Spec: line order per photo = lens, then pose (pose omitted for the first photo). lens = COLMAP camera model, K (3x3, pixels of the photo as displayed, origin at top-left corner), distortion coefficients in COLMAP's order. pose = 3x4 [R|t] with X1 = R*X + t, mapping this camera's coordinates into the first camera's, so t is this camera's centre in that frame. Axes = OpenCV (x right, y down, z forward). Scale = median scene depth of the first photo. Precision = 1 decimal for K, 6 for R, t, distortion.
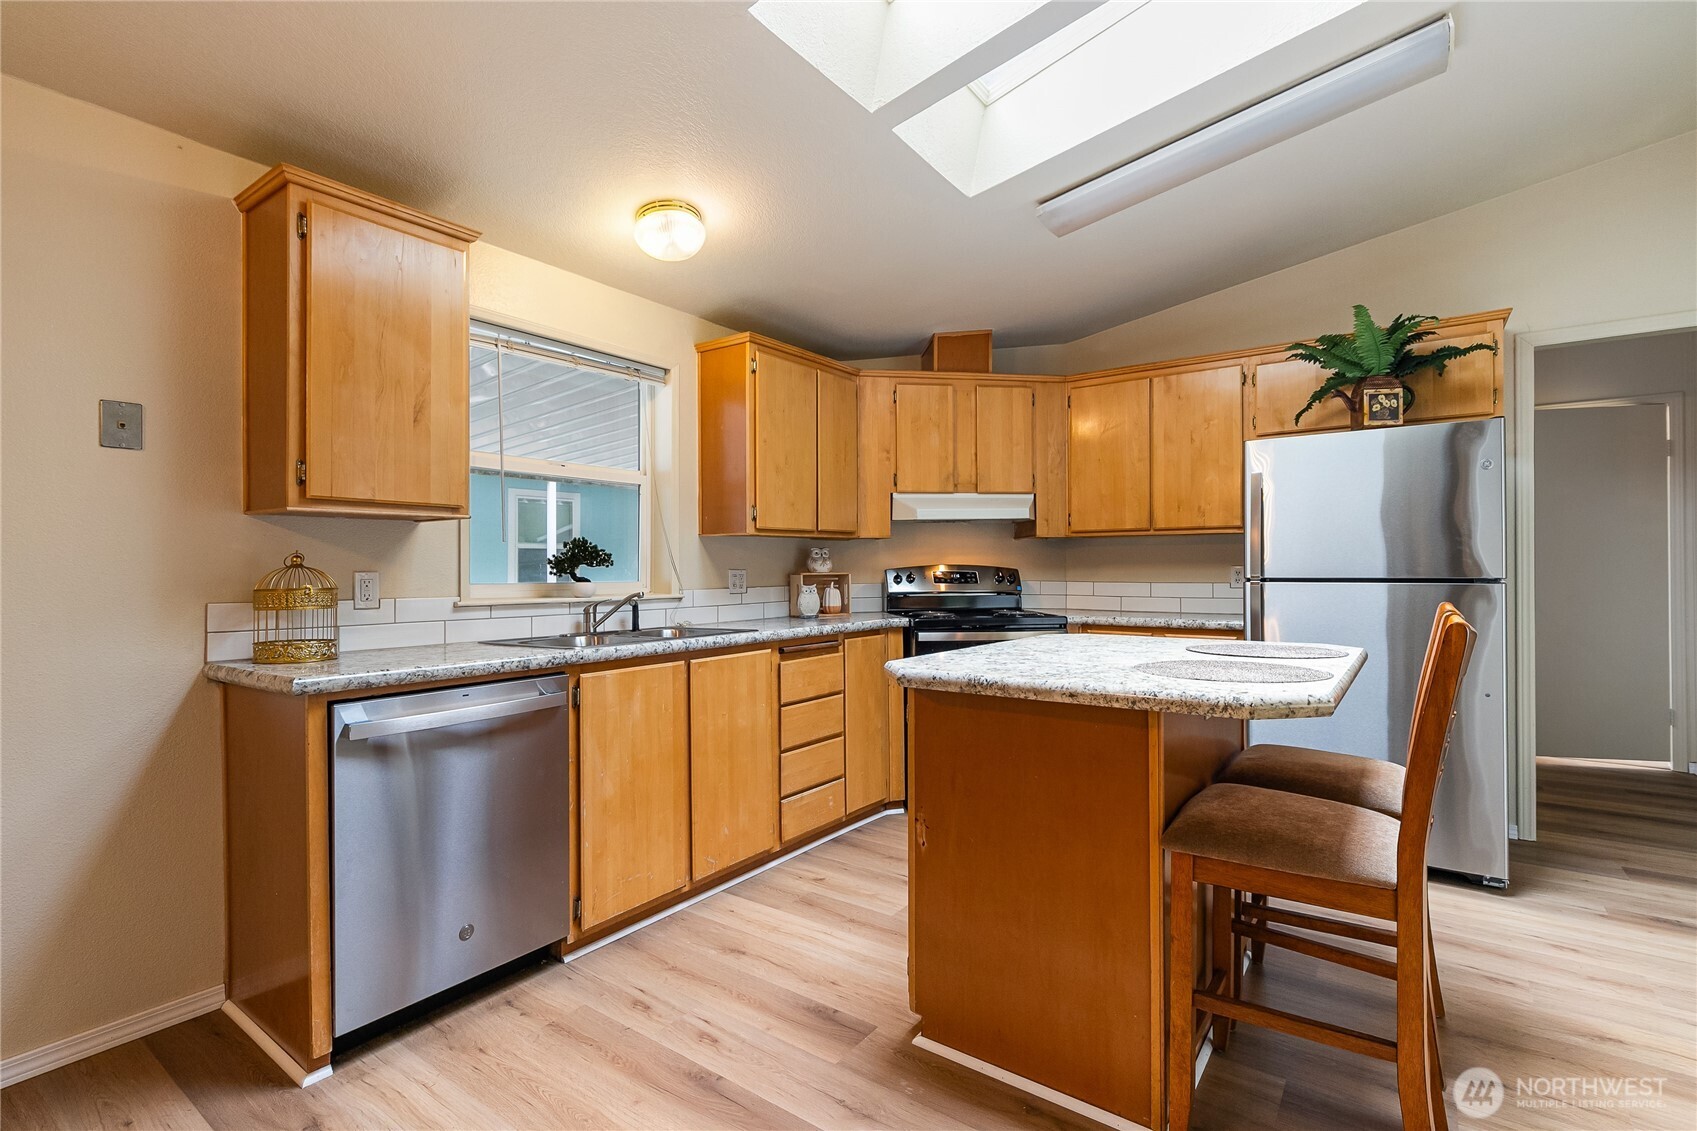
lens RADIAL K [[788.3, 0, 856.9], [0, 788.3, 564.2], [0, 0, 1]] dist [0.001602, 0.000187]
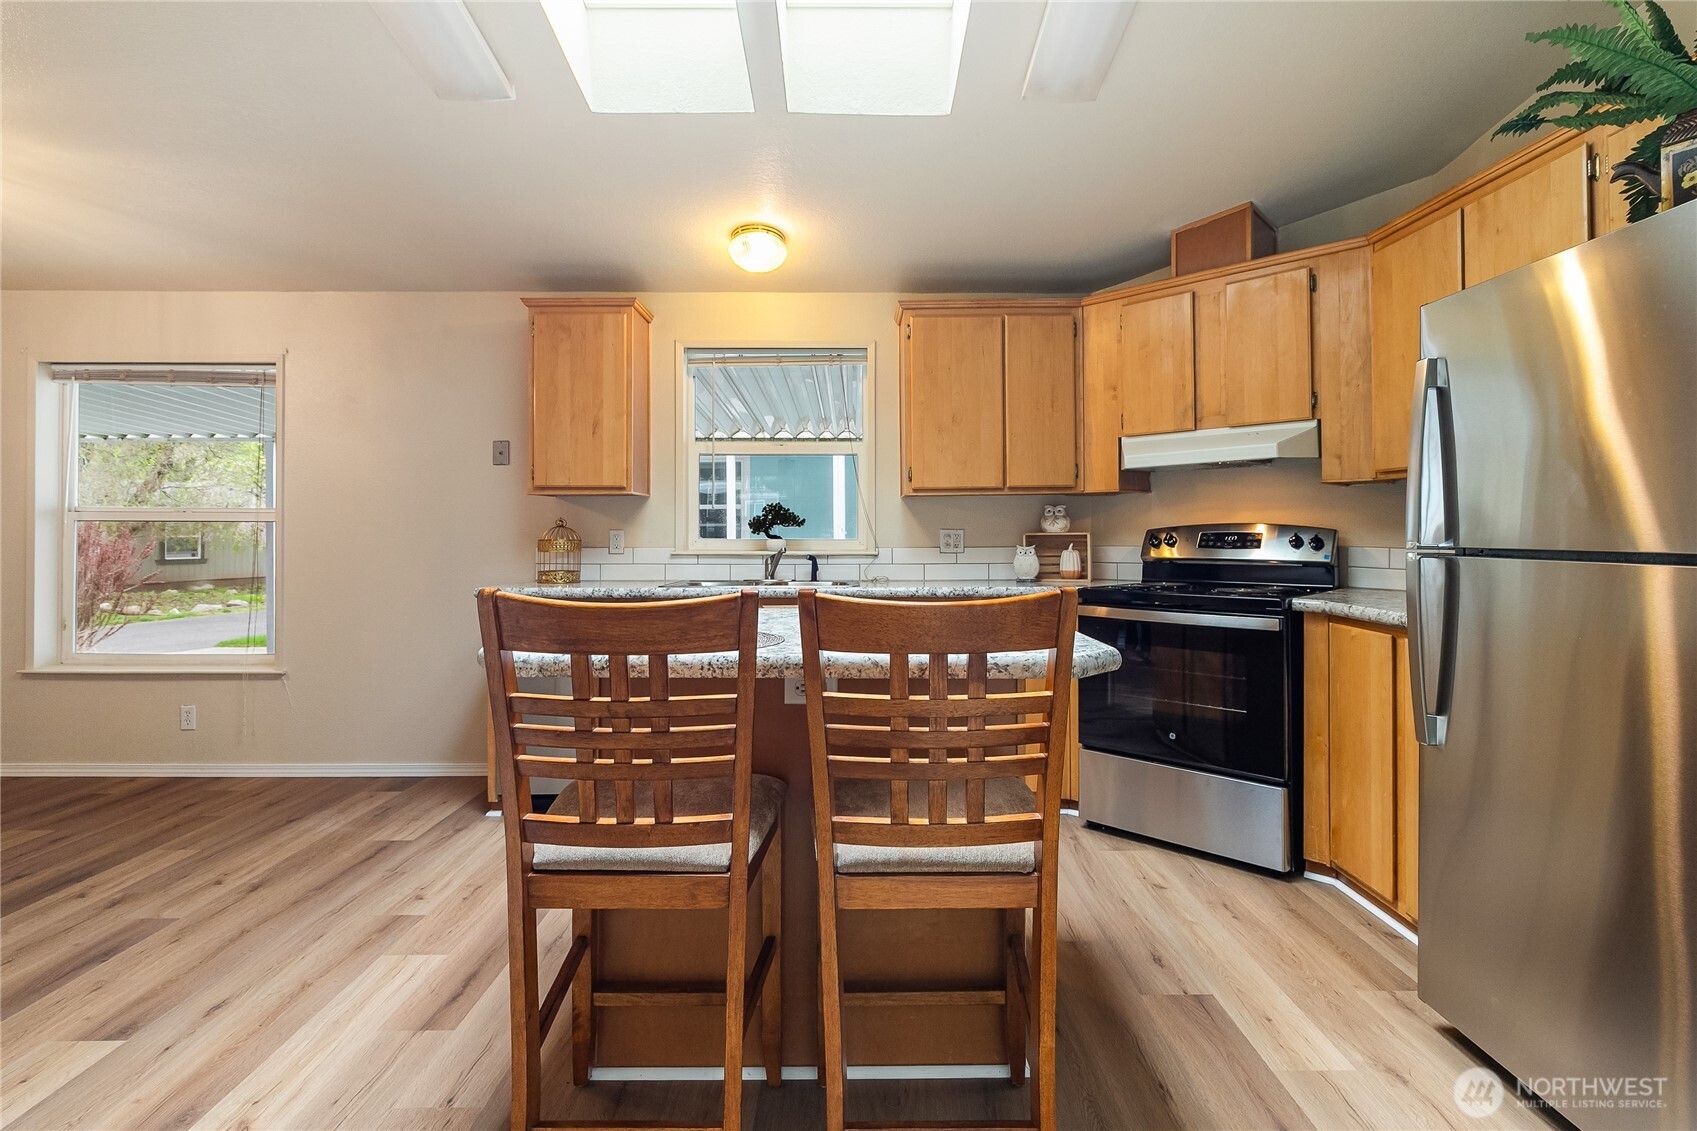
lens RADIAL K [[823.6, 0, 844.0], [0, 823.6, 522.3], [0, 0, 1]] dist [-0.001397, 0.000238]
pose [[0.579787, -0.003887, -0.814759, 0.693285], [0.003836, 0.999991, -0.002040, -0.000311], [0.814759, -0.001942, 0.579796, 0.305215]]
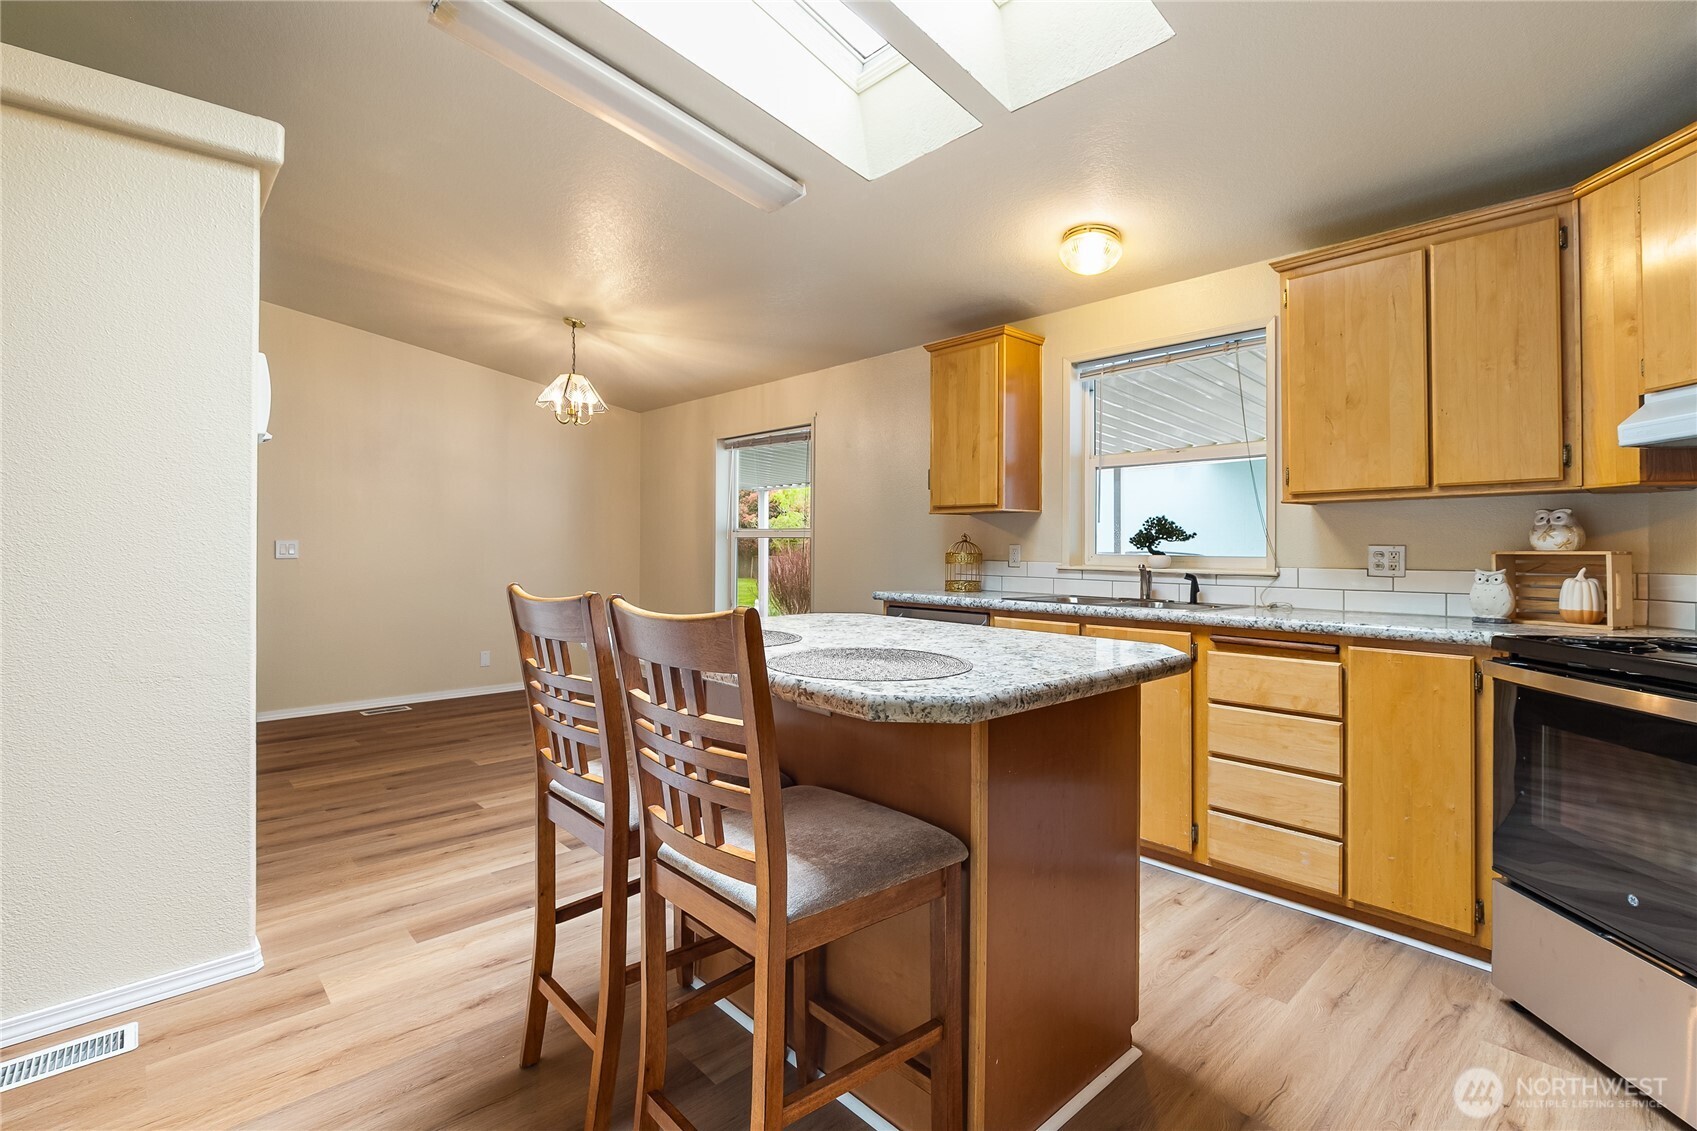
lens RADIAL K [[772.2, 0, 856.9], [0, 772.2, 535.7], [0, 0, 1]] dist [-0.000589, -0.000207]
pose [[-0.194587, -0.008775, -0.980846, 0.745664], [0.003086, 0.999950, -0.009558, 0.003585], [0.980880, -0.004886, -0.194550, 0.713480]]
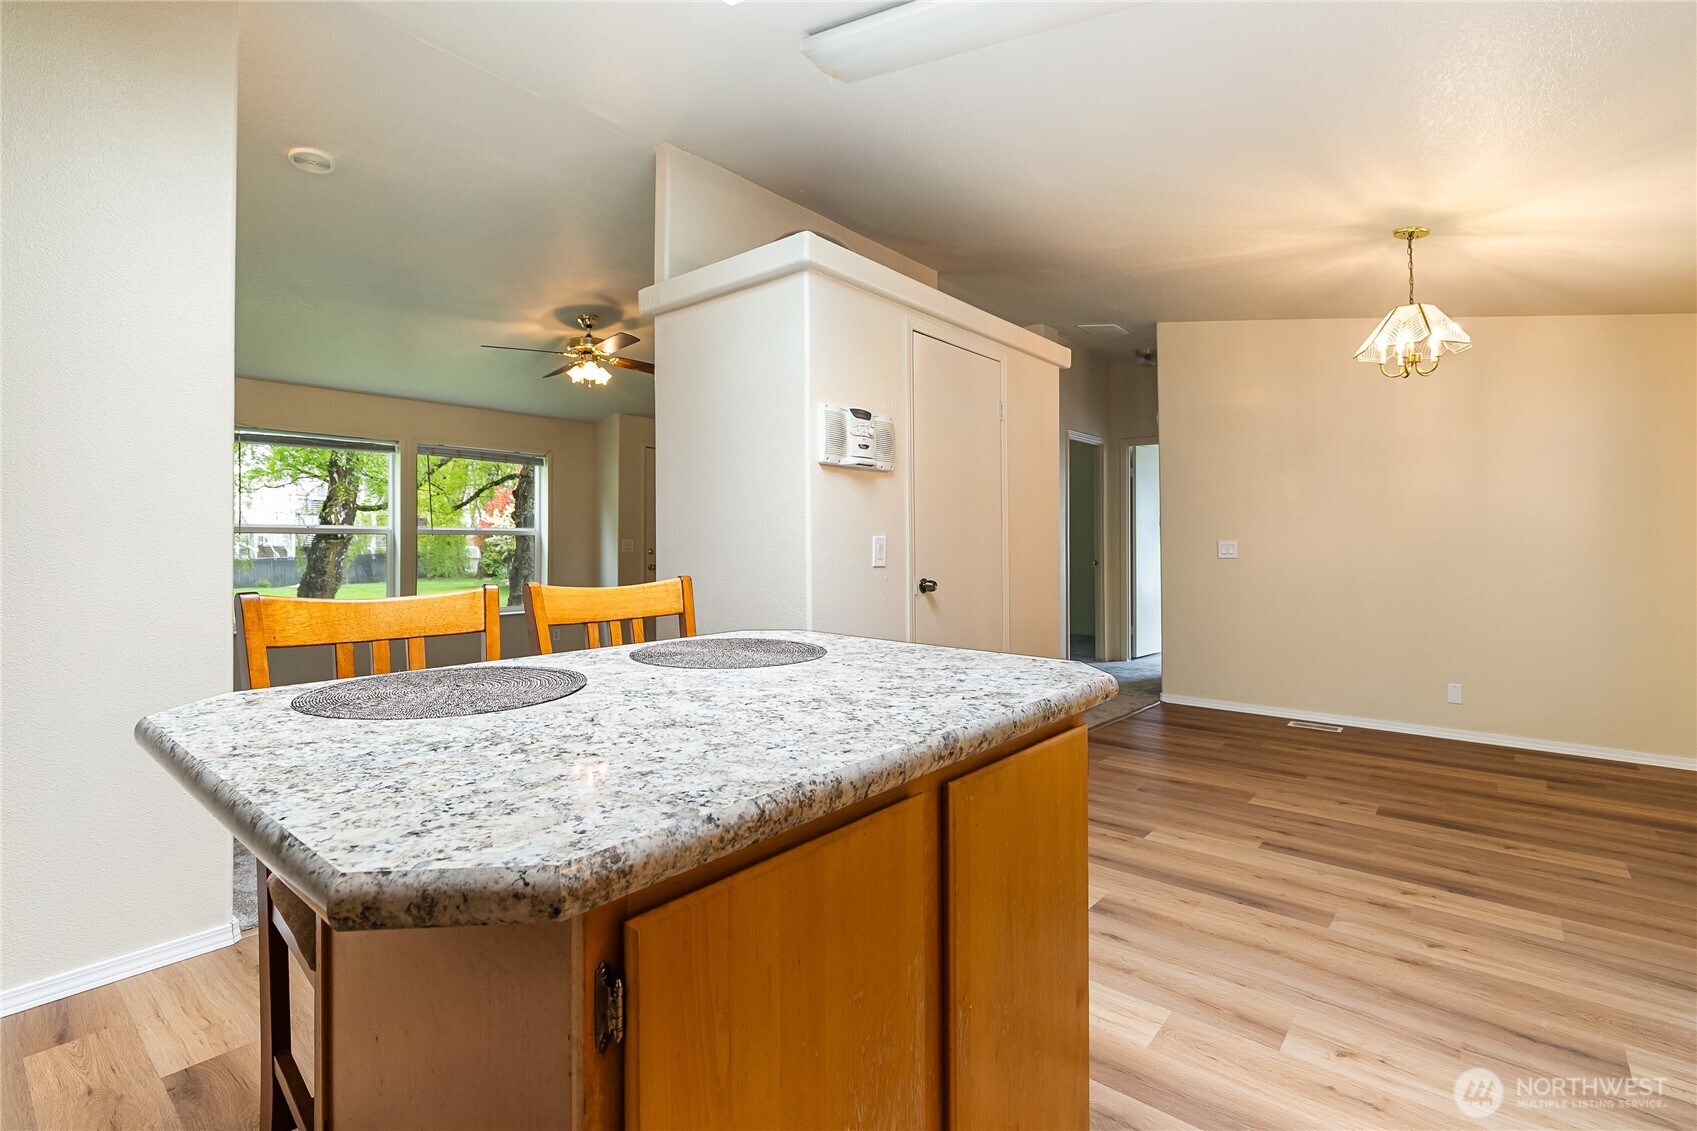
lens RADIAL K [[787.4, 0, 861.4], [0, 787.4, 536.5], [0, 0, 1]] dist [-0.014001, -0.000108]
pose [[-0.997652, 0.000980, 0.068484, 0.121975], [0.000278, 0.999947, -0.010259, 0.002766], [-0.068490, -0.010216, -0.997599, 0.983250]]
